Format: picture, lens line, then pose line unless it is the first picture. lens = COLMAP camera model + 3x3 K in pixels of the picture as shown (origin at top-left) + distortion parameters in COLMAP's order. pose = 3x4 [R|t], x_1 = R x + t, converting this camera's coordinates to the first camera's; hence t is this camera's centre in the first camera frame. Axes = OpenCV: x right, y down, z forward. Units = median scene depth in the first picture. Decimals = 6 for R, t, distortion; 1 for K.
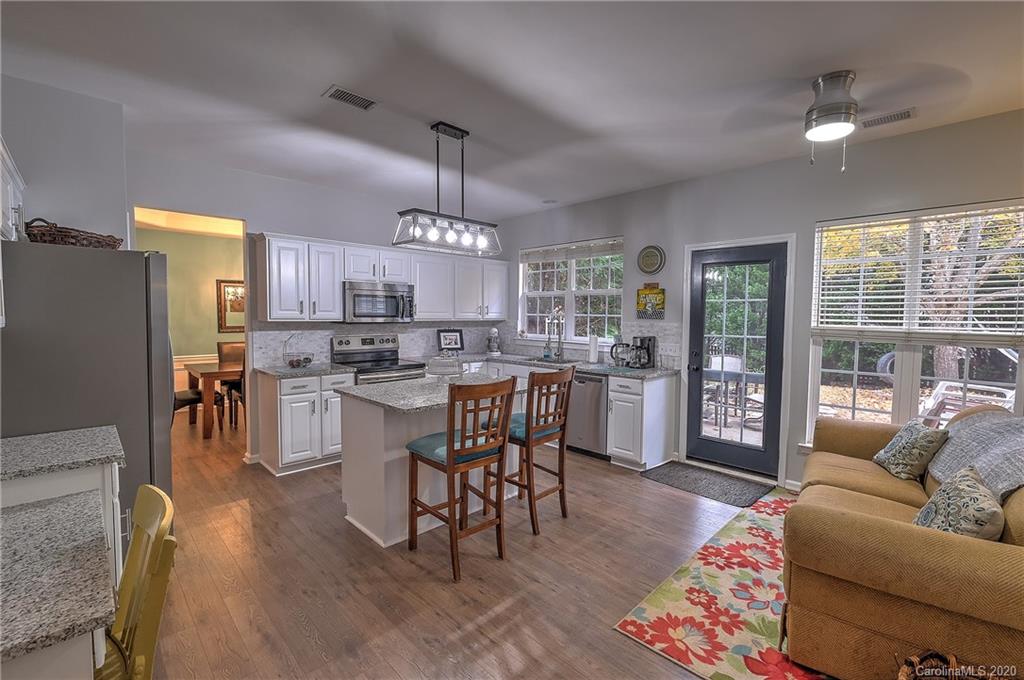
lens RADIAL K [[446.9, 0, 510.9], [0, 446.9, 338.6], [0, 0, 1]] dist [0.003201, -0.000039]
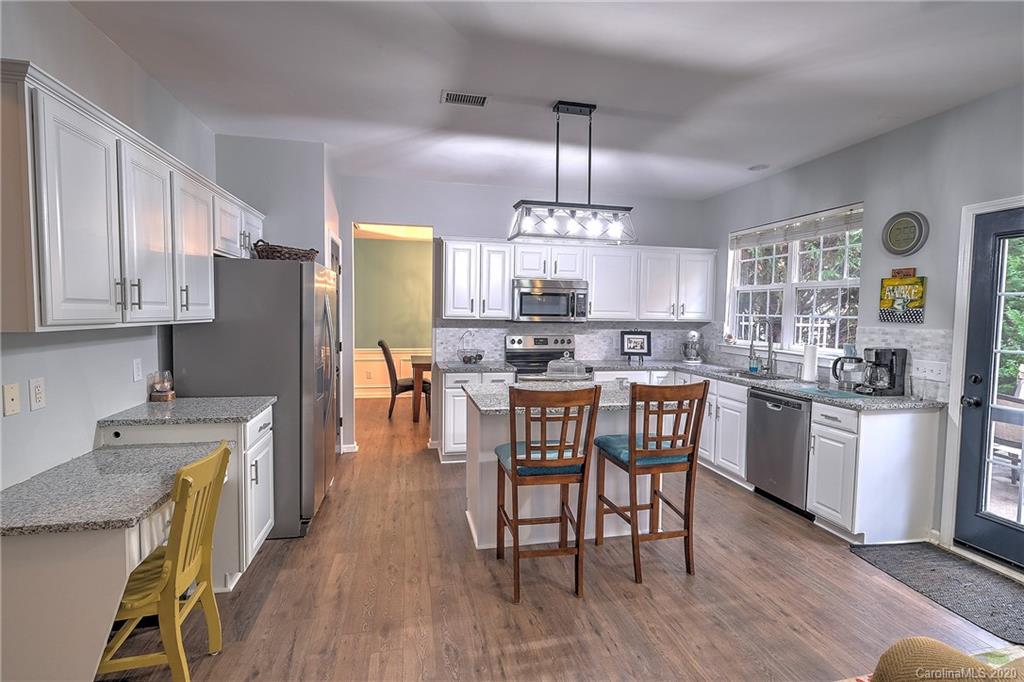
lens RADIAL K [[496.3, 0, 510.5], [0, 496.3, 339.5], [0, 0, 1]] dist [0.008876, -0.000467]
pose [[0.851577, 0.034955, -0.523063, 0.223239], [-0.036972, 0.999295, 0.006587, -0.002271], [0.522924, 0.013729, 0.852268, 0.067202]]
